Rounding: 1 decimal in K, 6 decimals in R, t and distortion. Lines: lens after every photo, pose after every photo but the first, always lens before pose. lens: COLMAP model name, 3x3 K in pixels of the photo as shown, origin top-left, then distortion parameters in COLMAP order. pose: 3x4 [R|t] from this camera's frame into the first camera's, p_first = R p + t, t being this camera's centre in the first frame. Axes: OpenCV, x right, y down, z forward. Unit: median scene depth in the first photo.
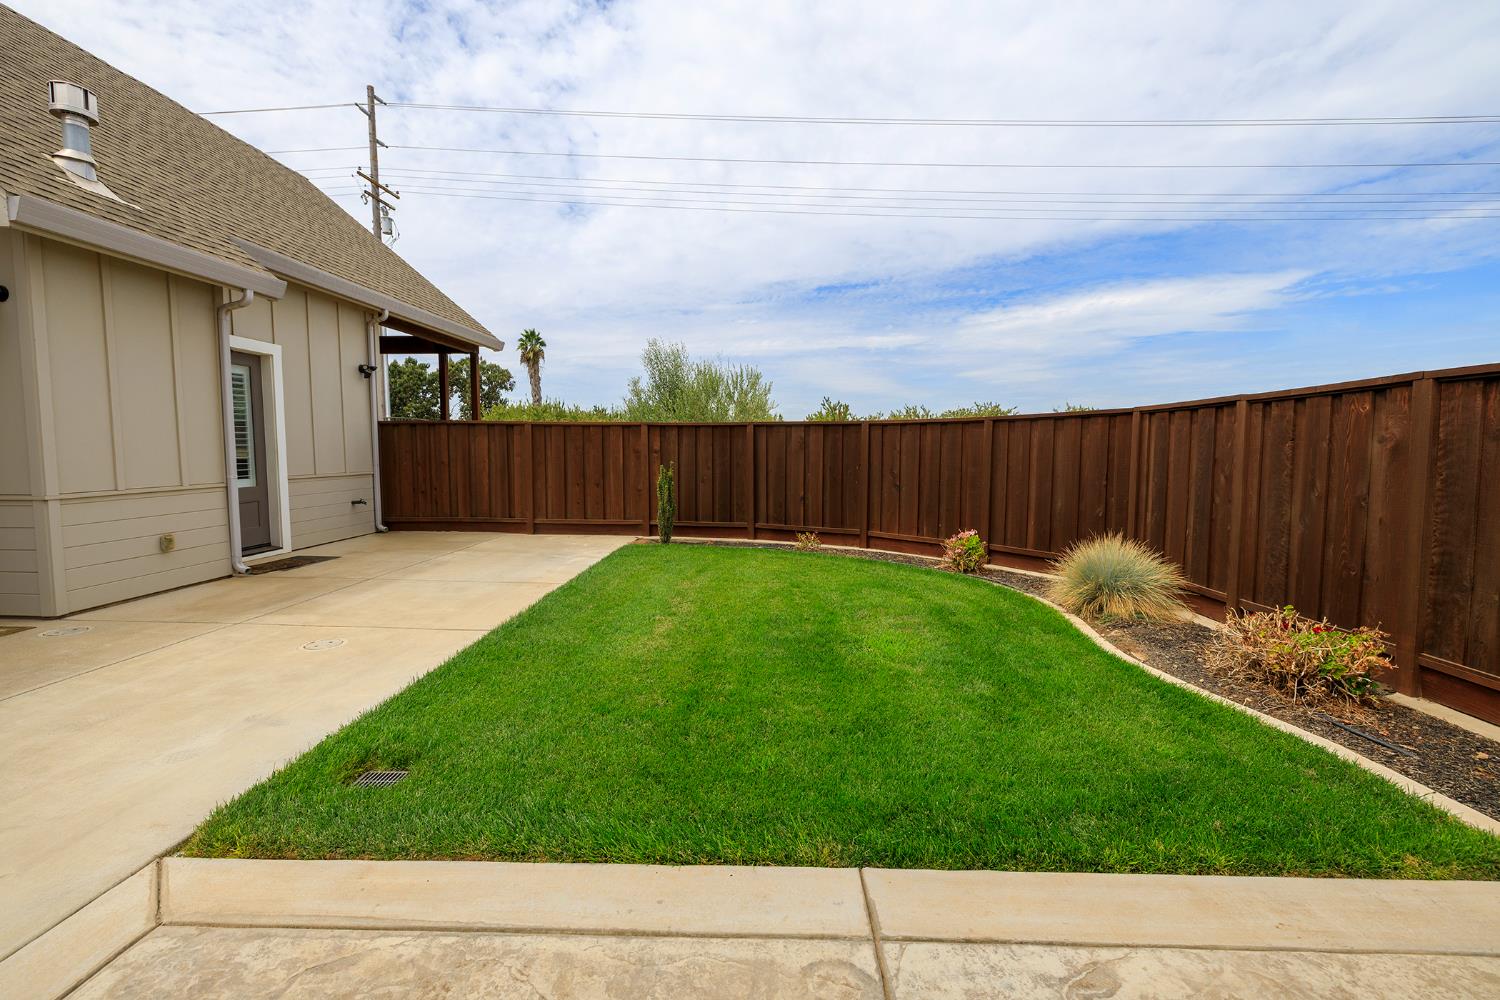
lens RADIAL K [[628.0, 0, 757.5], [0, 628.0, 508.4], [0, 0, 1]] dist [-0.000296, 0.000964]
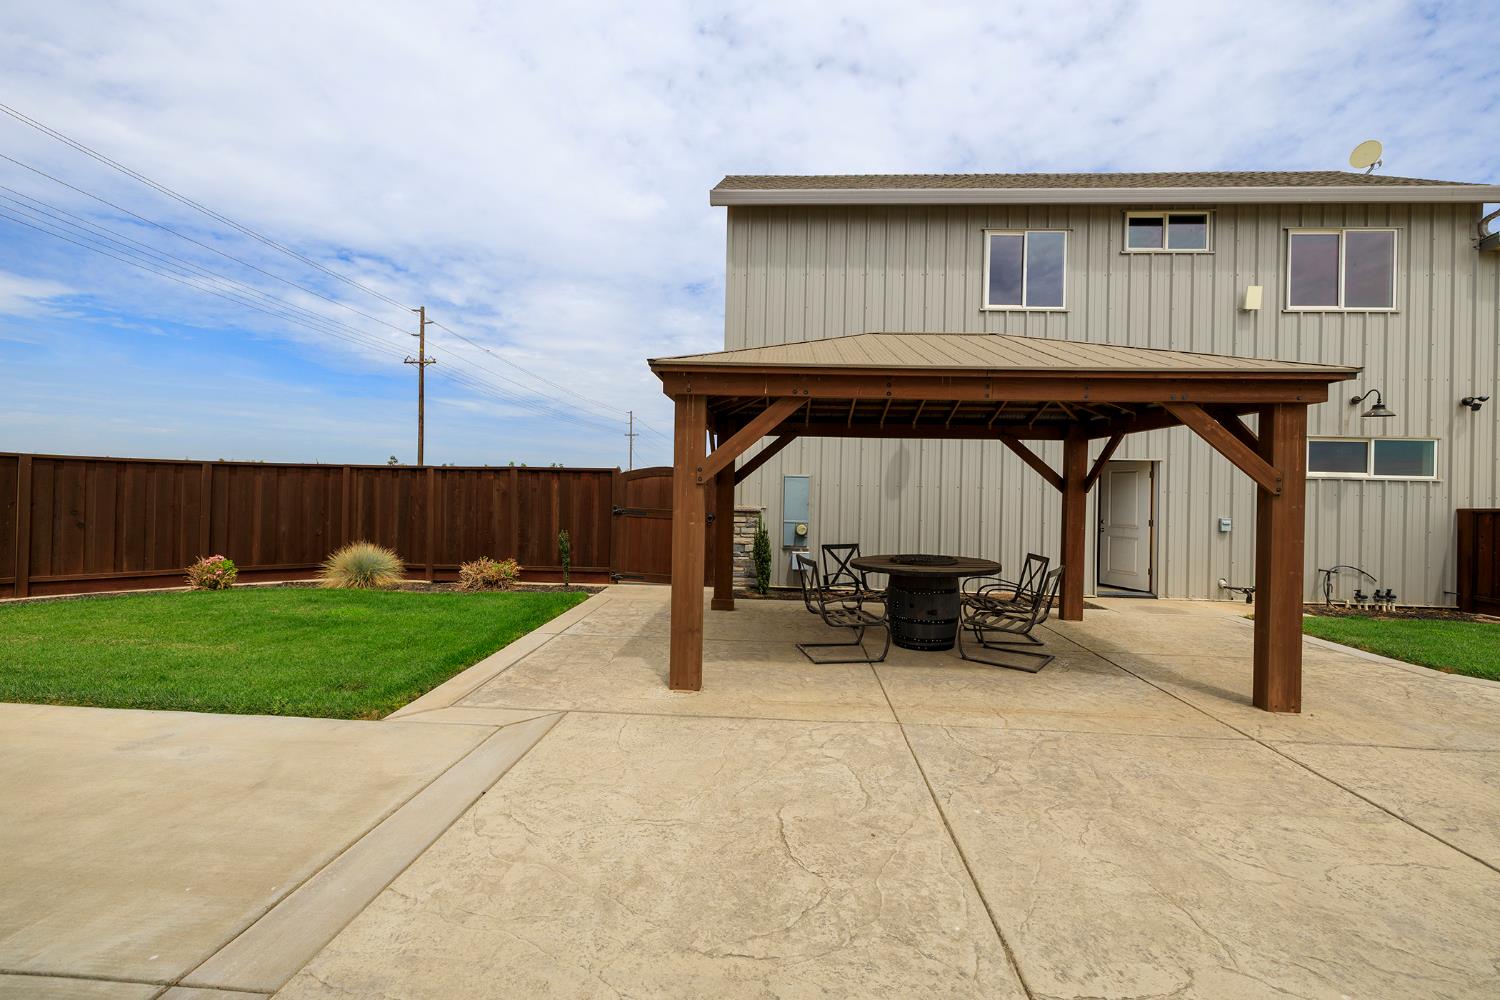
lens RADIAL K [[628.0, 0, 749.7], [0, 628.0, 494.5], [0, 0, 1]] dist [-0.000296, 0.000964]
pose [[0.036575, 0.001077, 0.999330, -1.034431], [0.074389, 0.997222, -0.003798, -0.001069], [-0.996558, 0.074478, 0.036394, -0.096405]]
